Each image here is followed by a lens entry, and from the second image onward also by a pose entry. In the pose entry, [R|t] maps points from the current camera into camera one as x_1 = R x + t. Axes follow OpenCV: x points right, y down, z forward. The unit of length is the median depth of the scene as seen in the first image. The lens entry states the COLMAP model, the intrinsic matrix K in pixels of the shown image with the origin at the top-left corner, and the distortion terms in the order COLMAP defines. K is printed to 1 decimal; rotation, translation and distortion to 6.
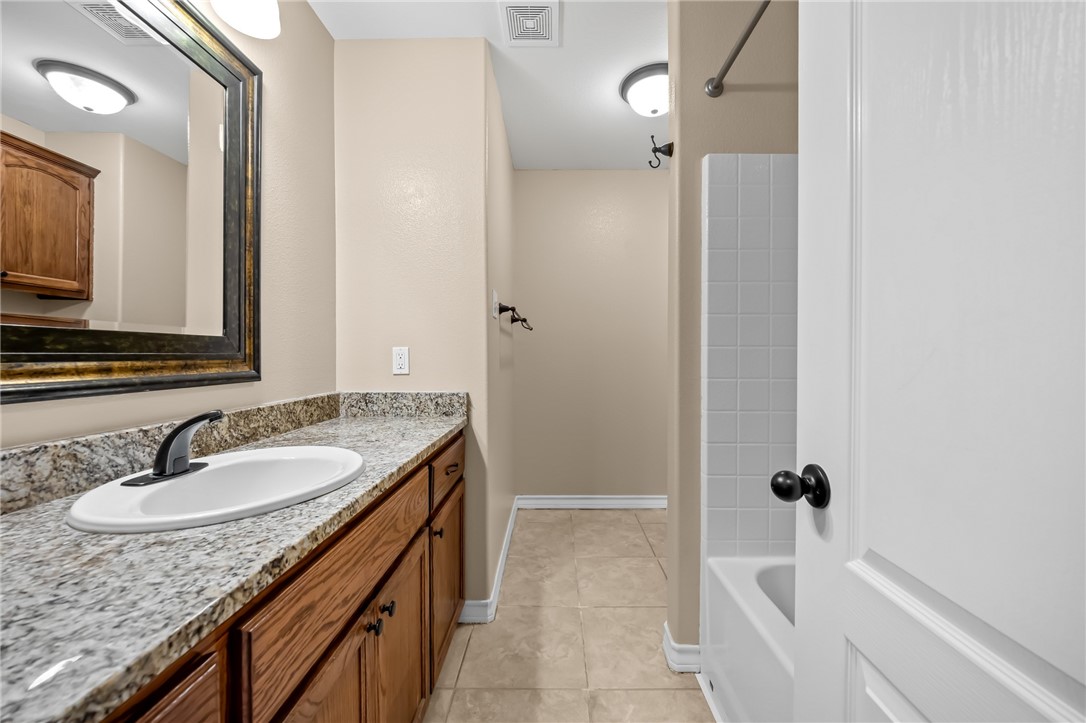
lens RADIAL K [[389.0, 0, 546.6], [0, 389.0, 350.2], [0, 0, 1]] dist [-0.031215, -0.000191]
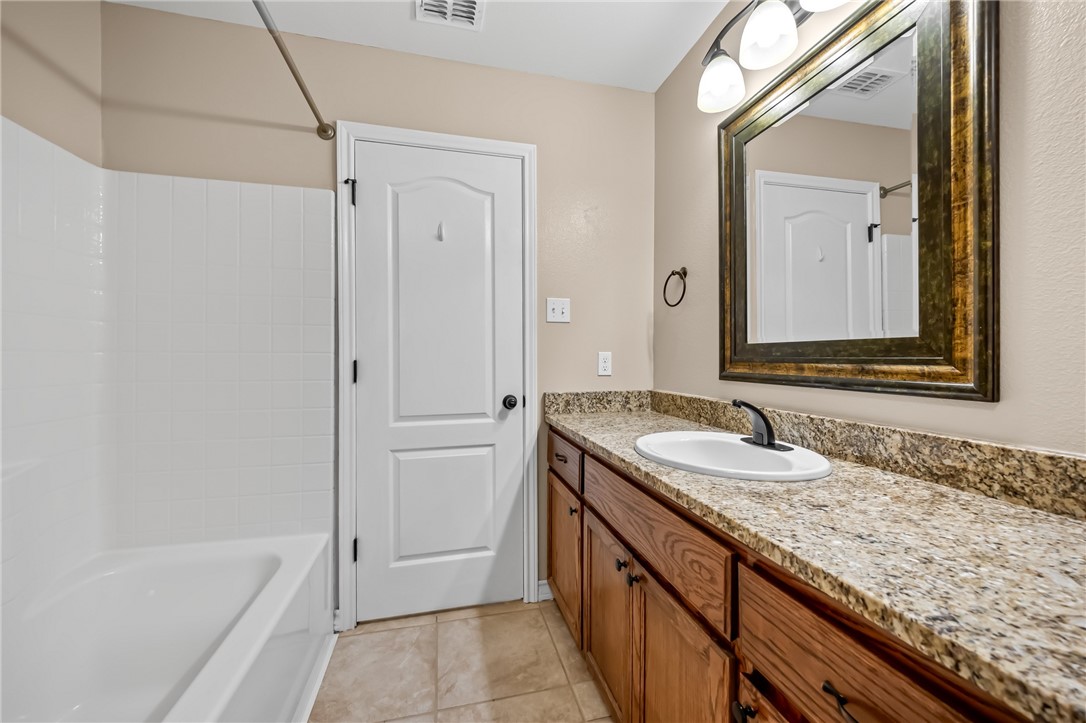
lens RADIAL K [[389.0, 0, 551.9], [0, 389.0, 362.7], [0, 0, 1]] dist [-0.031215, -0.000191]
pose [[-0.956523, 0.006266, -0.291588, 0.123133], [0.004384, 0.999965, 0.007107, 0.010328], [0.291623, 0.005520, -0.956518, 1.598406]]
